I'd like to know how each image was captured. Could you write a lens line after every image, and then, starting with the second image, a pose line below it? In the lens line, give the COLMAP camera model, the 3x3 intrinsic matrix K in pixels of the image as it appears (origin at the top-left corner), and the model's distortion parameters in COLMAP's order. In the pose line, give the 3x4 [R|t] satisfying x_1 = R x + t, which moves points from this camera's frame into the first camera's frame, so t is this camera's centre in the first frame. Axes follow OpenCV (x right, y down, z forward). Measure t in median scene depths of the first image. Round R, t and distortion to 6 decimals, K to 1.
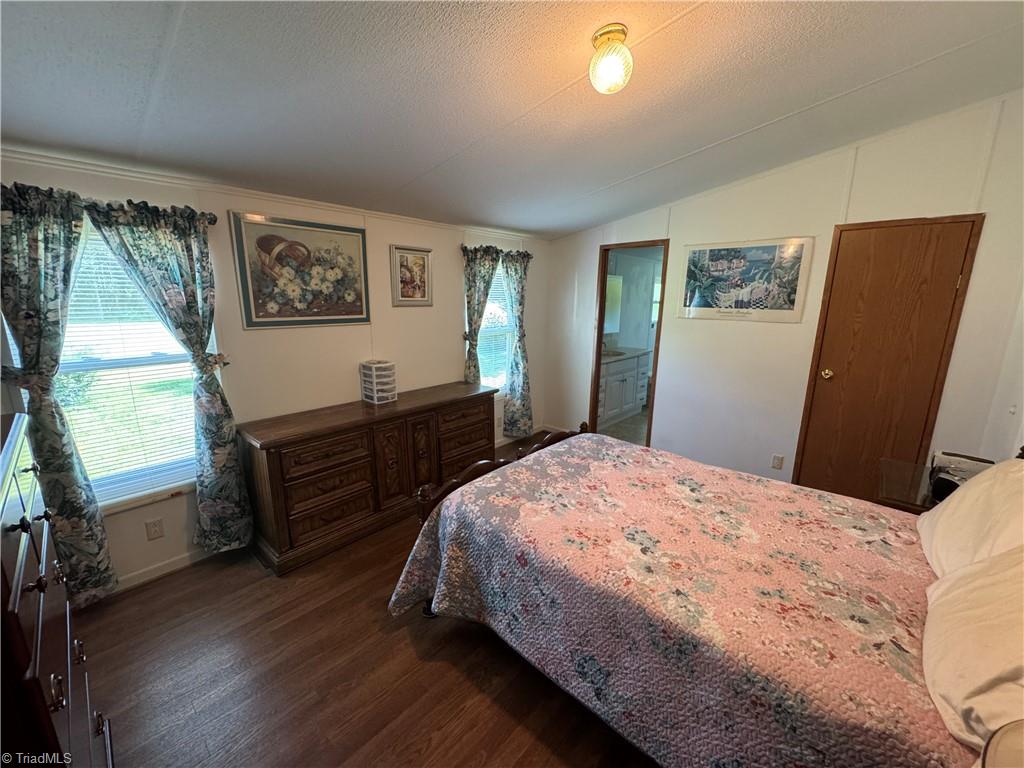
lens RADIAL K [[407.8, 0, 507.9], [0, 407.8, 384.7], [0, 0, 1]] dist [-0.000726, -0.000397]
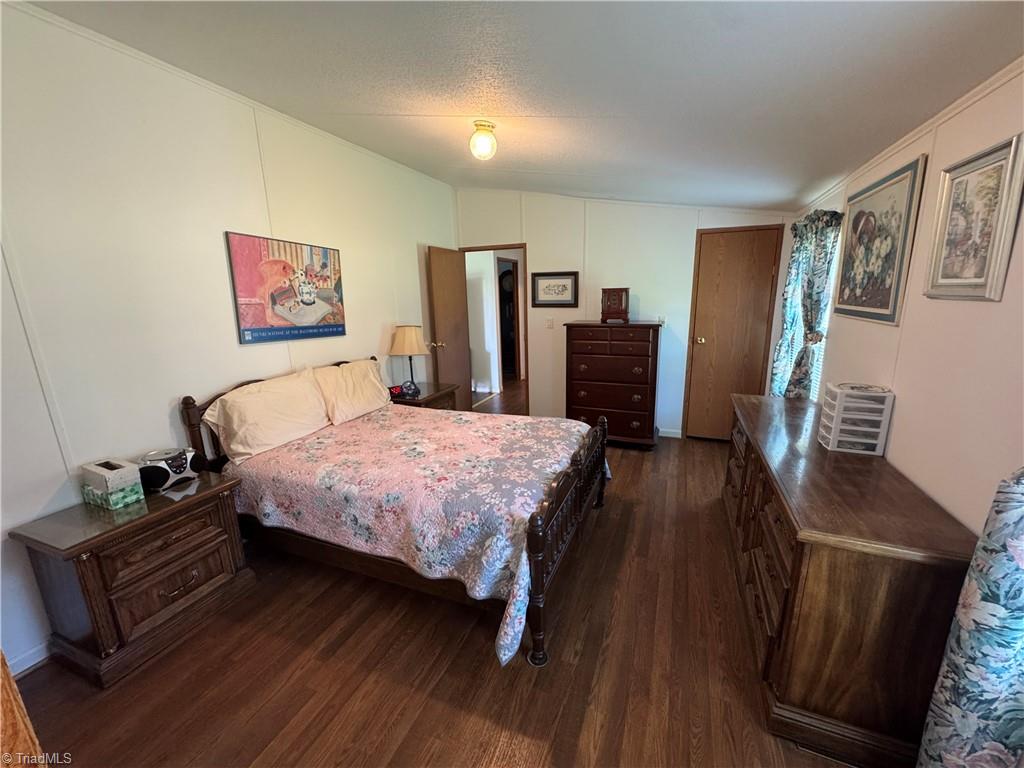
lens RADIAL K [[407.8, 0, 521.2], [0, 407.8, 381.8], [0, 0, 1]] dist [-0.000726, -0.000397]
pose [[-0.929970, 0.093378, -0.355579, 0.554552], [-0.060884, 0.914730, 0.399451, -0.415333], [0.362559, 0.393127, -0.844987, 2.002800]]
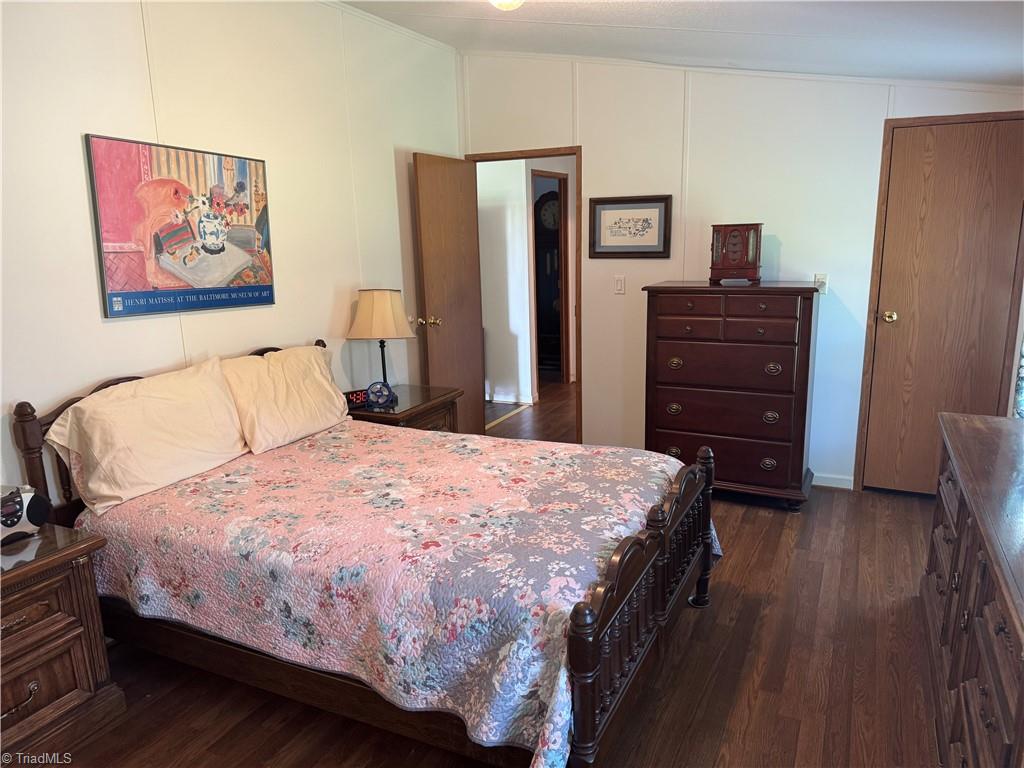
lens RADIAL K [[718.7, 0, 537.0], [0, 718.7, 380.2], [0, 0, 1]] dist [0.064072, -0.078772]
pose [[-0.948156, 0.078435, -0.307974, 0.562516], [-0.052704, 0.916841, 0.395760, -0.442652], [0.313405, 0.391473, -0.865174, 2.063084]]
